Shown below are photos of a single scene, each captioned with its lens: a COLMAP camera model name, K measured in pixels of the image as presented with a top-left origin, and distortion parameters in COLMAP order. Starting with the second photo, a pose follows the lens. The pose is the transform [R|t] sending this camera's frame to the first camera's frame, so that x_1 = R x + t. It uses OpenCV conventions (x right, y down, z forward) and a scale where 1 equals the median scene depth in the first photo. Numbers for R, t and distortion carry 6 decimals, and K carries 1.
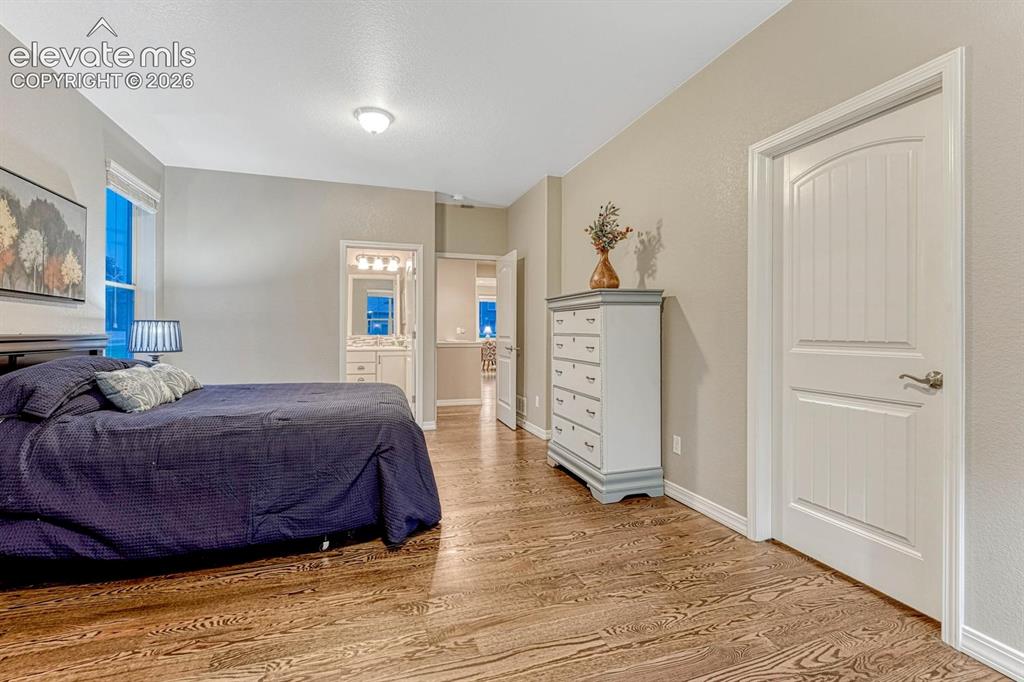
lens RADIAL K [[452.3, 0, 505.1], [0, 452.3, 332.0], [0, 0, 1]] dist [-0.005133, -0.001352]
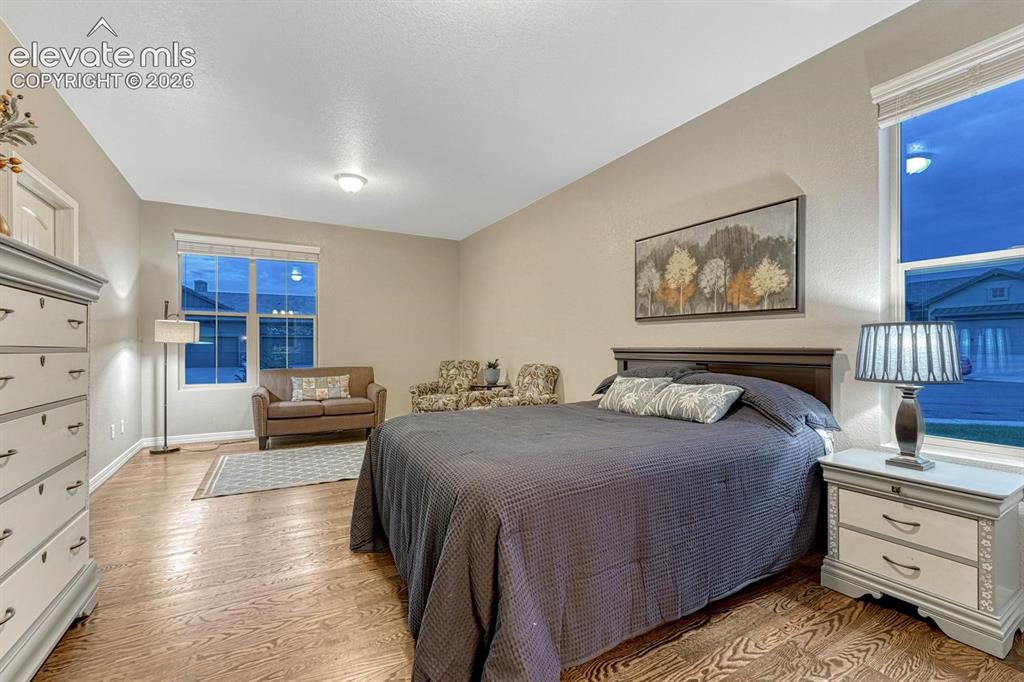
lens RADIAL K [[440.9, 0, 533.3], [0, 440.9, 347.1], [0, 0, 1]] dist [-0.002370, -0.000239]
pose [[-0.974339, -0.000545, -0.225083, -0.309336], [-0.001233, 0.999995, 0.002914, 0.000633], [0.225080, 0.003117, -0.974335, 1.914949]]
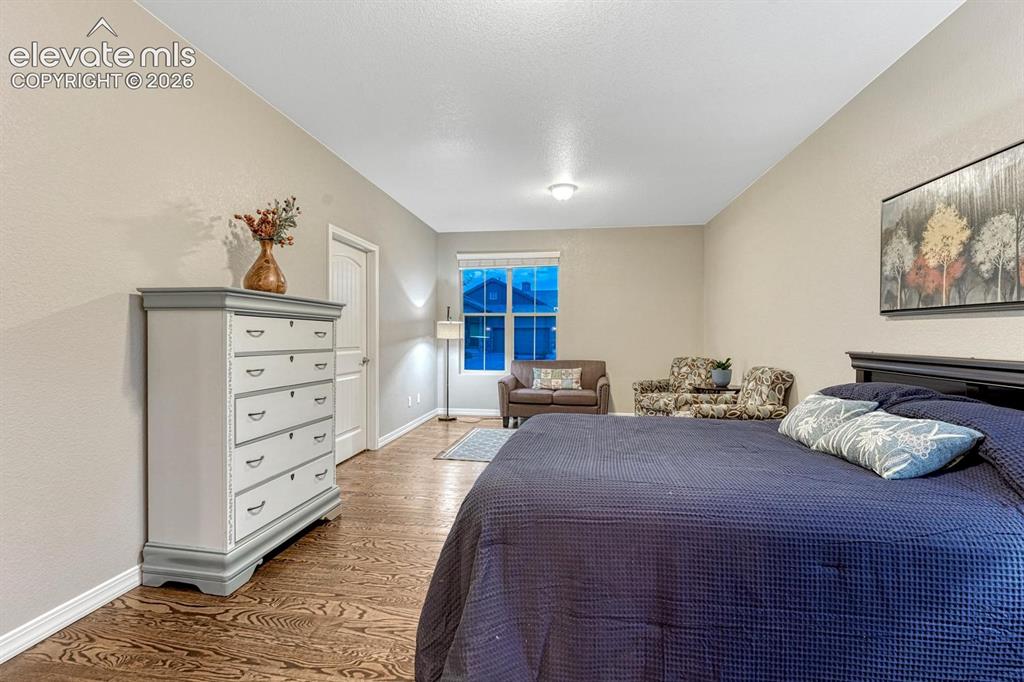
lens RADIAL K [[452.3, 0, 515.5], [0, 452.3, 341.6], [0, 0, 1]] dist [-0.005133, -0.001352]
pose [[-0.902115, -0.011572, 0.431341, -0.625431], [-0.005329, 0.999863, 0.015681, -0.029496], [-0.431464, 0.011847, -0.902053, 1.888448]]
